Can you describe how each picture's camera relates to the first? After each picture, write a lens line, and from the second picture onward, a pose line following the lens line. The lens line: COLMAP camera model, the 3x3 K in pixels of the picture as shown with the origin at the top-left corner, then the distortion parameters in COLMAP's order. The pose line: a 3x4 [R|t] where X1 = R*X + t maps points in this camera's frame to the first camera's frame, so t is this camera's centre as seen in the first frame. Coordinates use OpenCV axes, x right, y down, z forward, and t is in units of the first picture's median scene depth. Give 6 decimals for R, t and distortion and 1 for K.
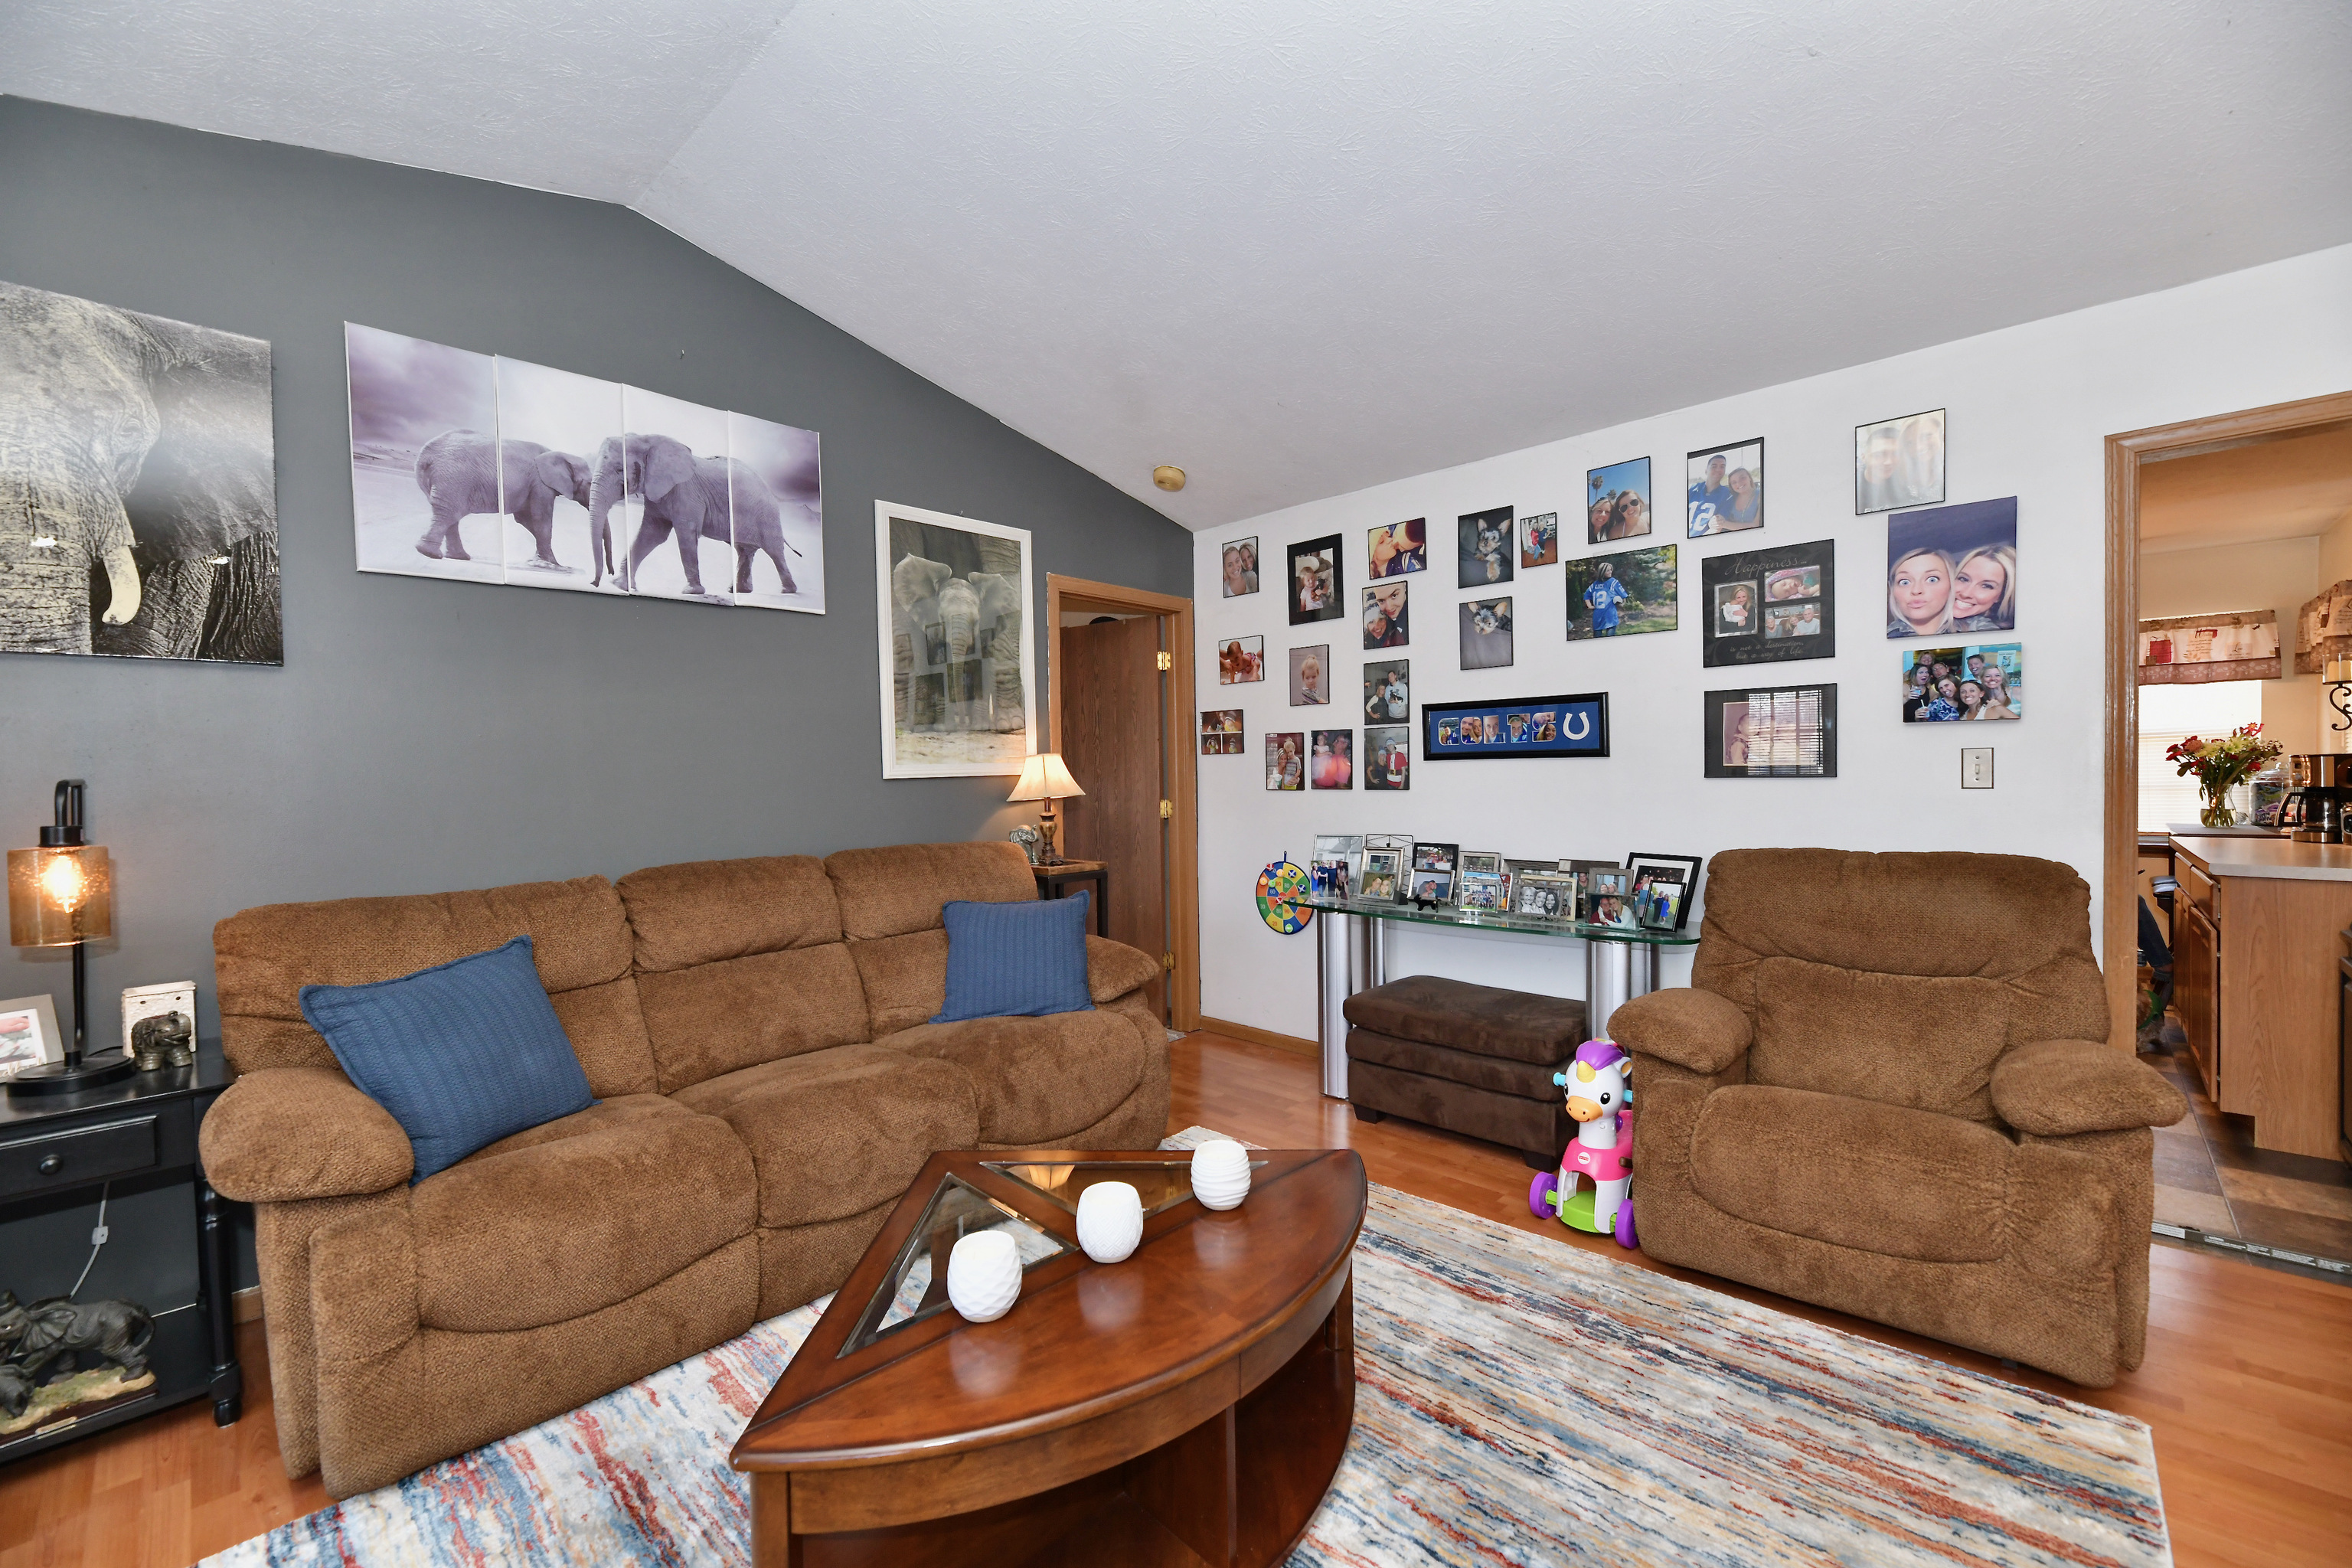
lens RADIAL K [[944.3, 0, 1170.1], [0, 944.3, 792.0], [0, 0, 1]] dist [0.001819, -0.004010]
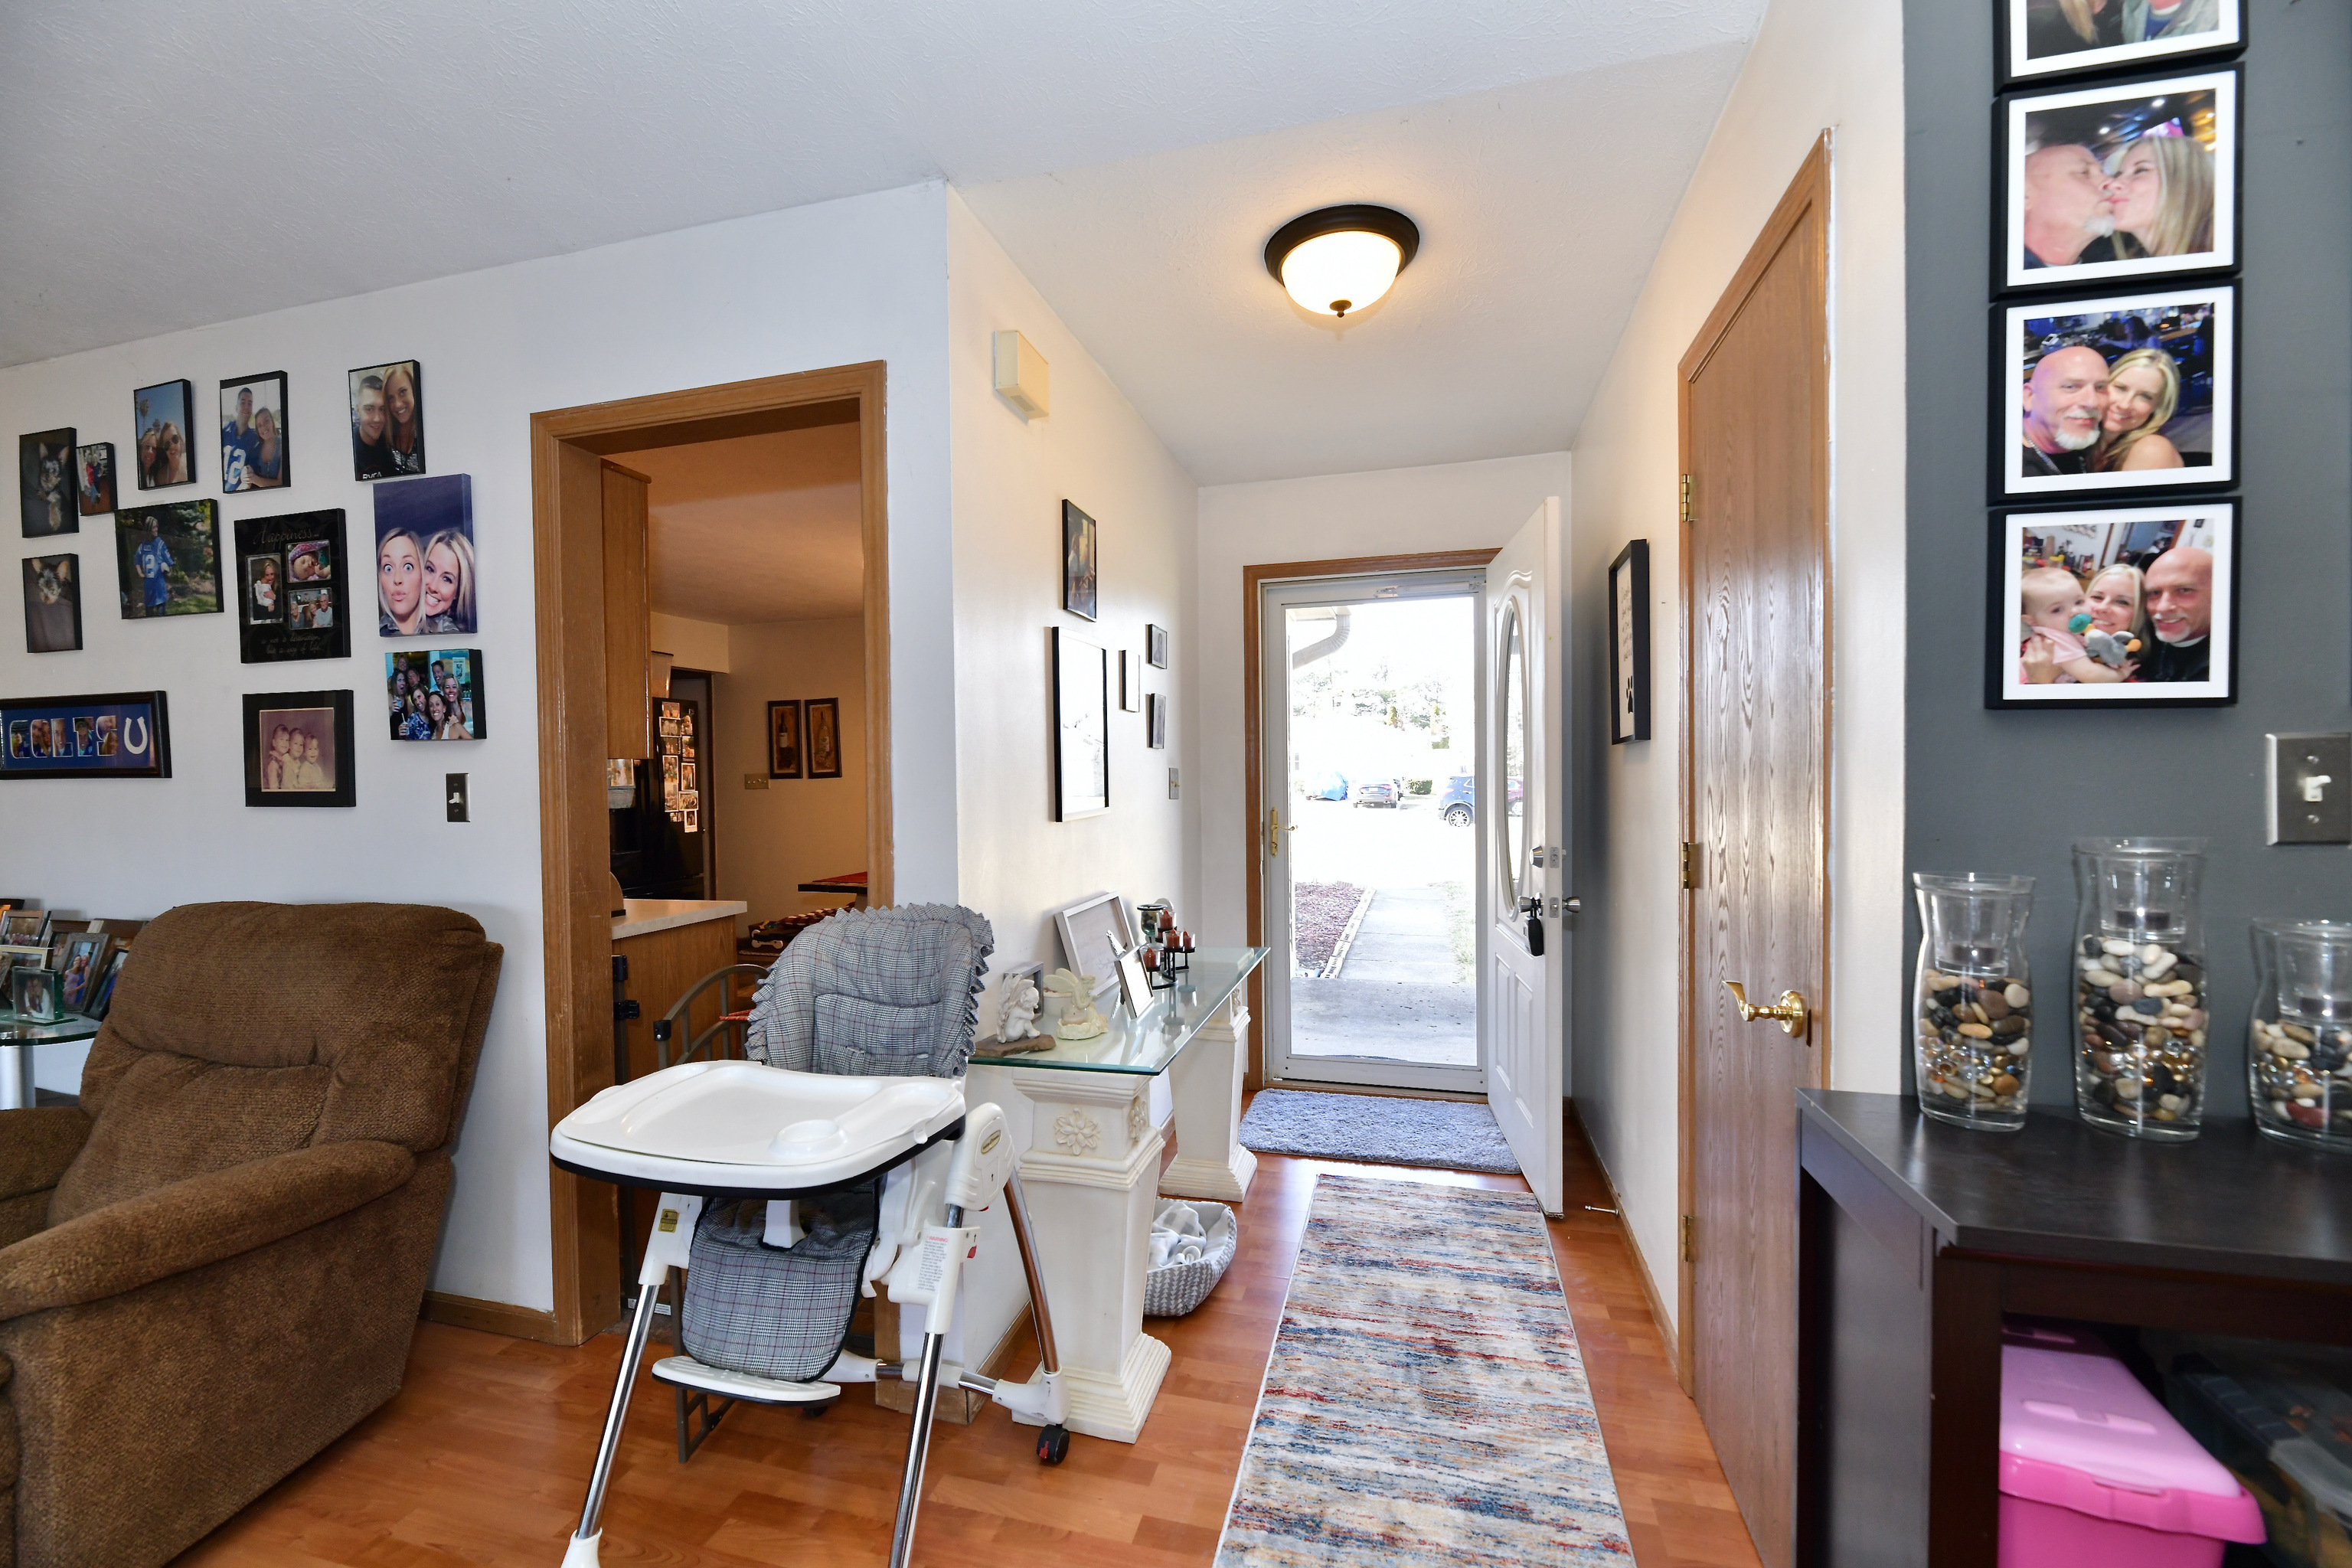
lens RADIAL K [[944.3, 0, 1170.1], [0, 944.3, 792.0], [0, 0, 1]] dist [0.001819, -0.004010]
pose [[0.879215, -0.004627, 0.476403, 0.882792], [0.007585, 0.999962, -0.004286, -0.018711], [-0.476365, 0.007382, 0.879216, -0.030840]]
